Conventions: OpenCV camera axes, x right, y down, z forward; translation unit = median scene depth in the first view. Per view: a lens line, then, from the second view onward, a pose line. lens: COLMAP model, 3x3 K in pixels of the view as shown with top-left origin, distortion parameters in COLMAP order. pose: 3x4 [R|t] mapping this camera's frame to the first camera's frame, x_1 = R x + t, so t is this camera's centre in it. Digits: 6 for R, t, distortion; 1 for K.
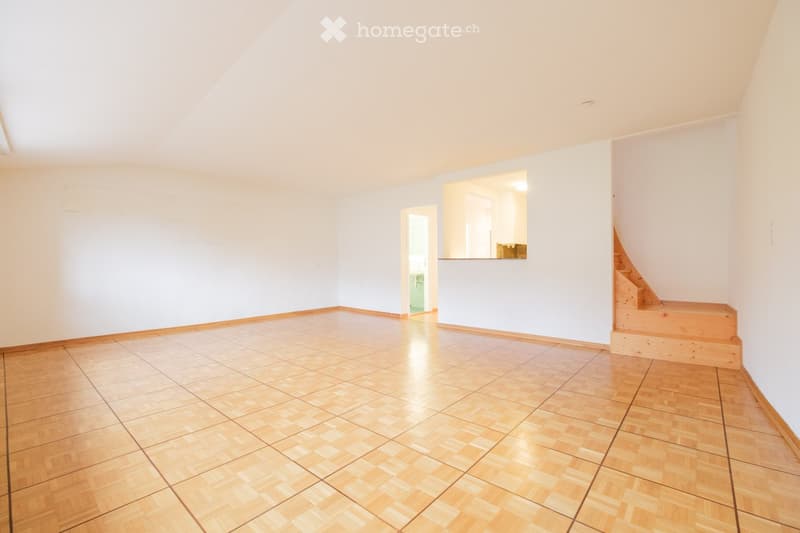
lens RADIAL K [[348.4, 0, 400.0], [0, 348.4, 266.5], [0, 0, 1]] dist [-0.002138, 0.000133]
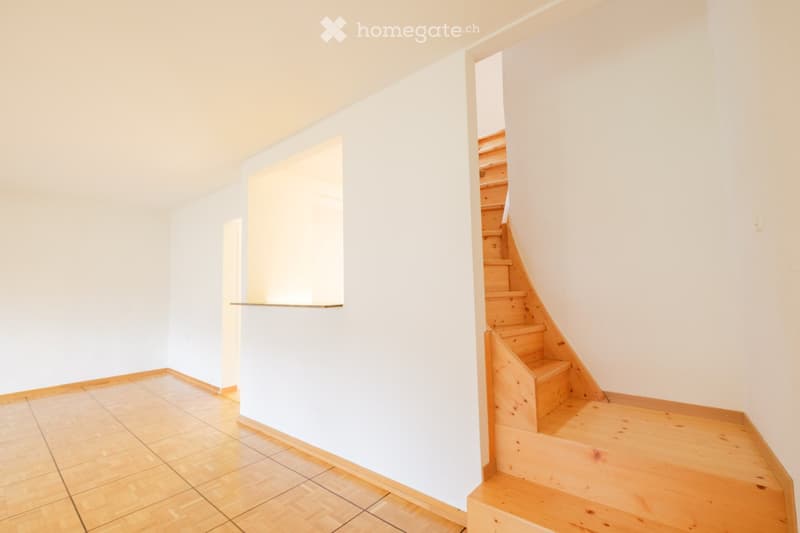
lens RADIAL K [[348.4, 0, 400.0], [0, 348.4, 266.5], [0, 0, 1]] dist [-0.002138, 0.000133]
pose [[0.999652, -0.016880, 0.020286, 0.493292], [0.018328, 0.997133, -0.073414, -0.047120], [-0.018989, 0.073760, 0.997095, 0.547564]]
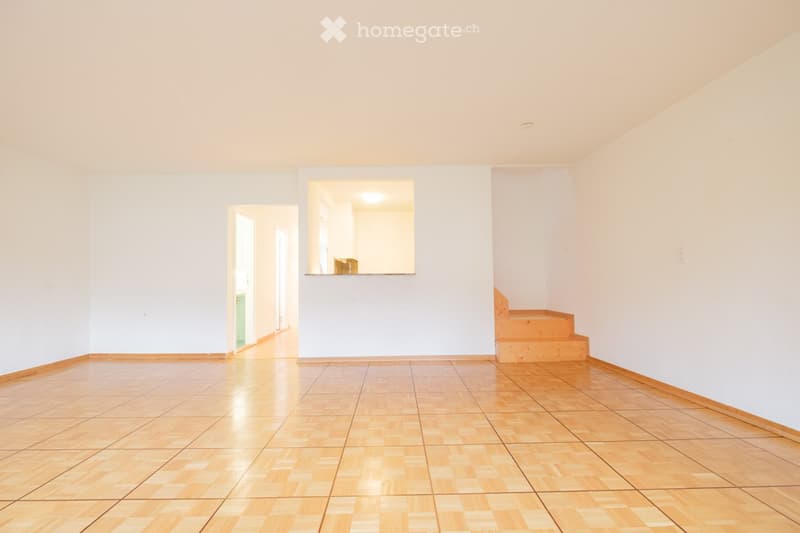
lens RADIAL K [[348.4, 0, 400.0], [0, 348.4, 266.5], [0, 0, 1]] dist [-0.002138, 0.000133]
pose [[0.748486, 0.018495, 0.662893, -0.322733], [0.013874, 0.998955, -0.043537, -0.004179], [-0.663006, 0.041783, 0.747447, 0.367066]]
